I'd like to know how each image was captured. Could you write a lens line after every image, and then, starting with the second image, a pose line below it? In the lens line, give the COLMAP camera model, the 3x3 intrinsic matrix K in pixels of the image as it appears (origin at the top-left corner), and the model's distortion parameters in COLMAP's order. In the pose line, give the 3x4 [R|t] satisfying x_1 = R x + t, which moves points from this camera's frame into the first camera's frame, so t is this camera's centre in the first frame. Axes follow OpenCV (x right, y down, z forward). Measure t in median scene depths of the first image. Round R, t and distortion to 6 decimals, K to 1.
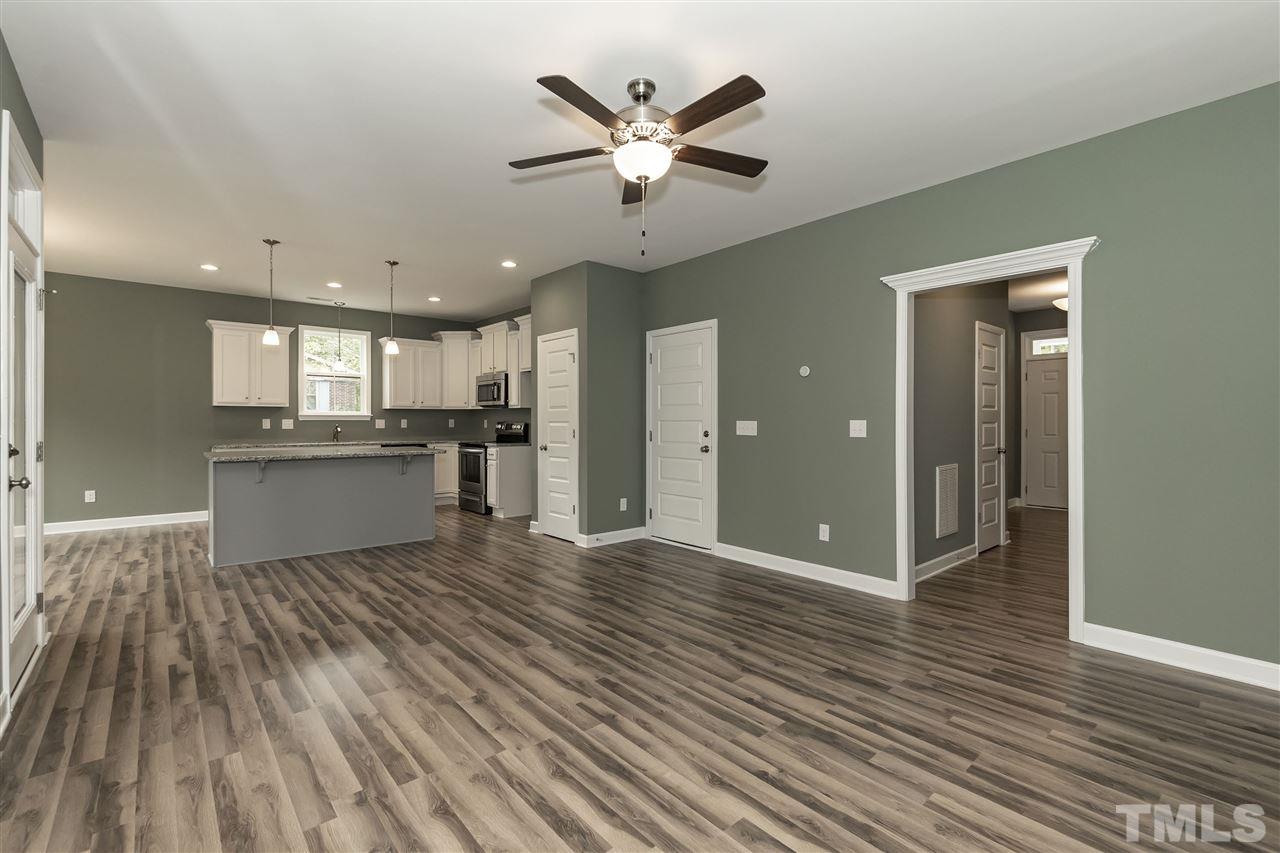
lens RADIAL K [[585.7, 0, 640.0], [0, 585.7, 426.5], [0, 0, 1]] dist [-0.007707, 0.000135]
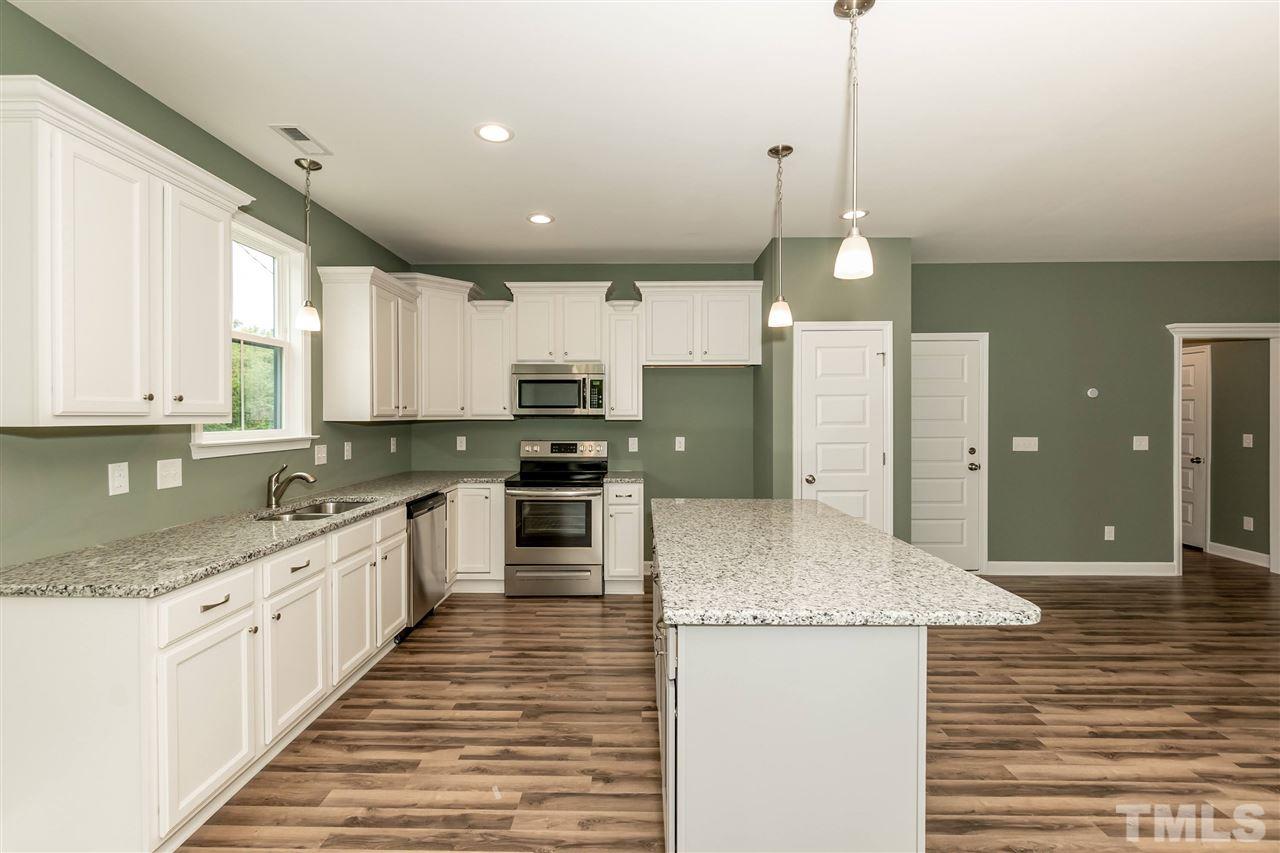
lens RADIAL K [[562.0, 0, 626.3], [0, 562.0, 418.7], [0, 0, 1]] dist [-0.004906, -0.000229]
pose [[0.651643, -0.008343, 0.758480, -0.974138], [0.010107, 0.999946, 0.002315, -0.049159], [-0.758458, 0.006158, 0.651693, 0.849825]]
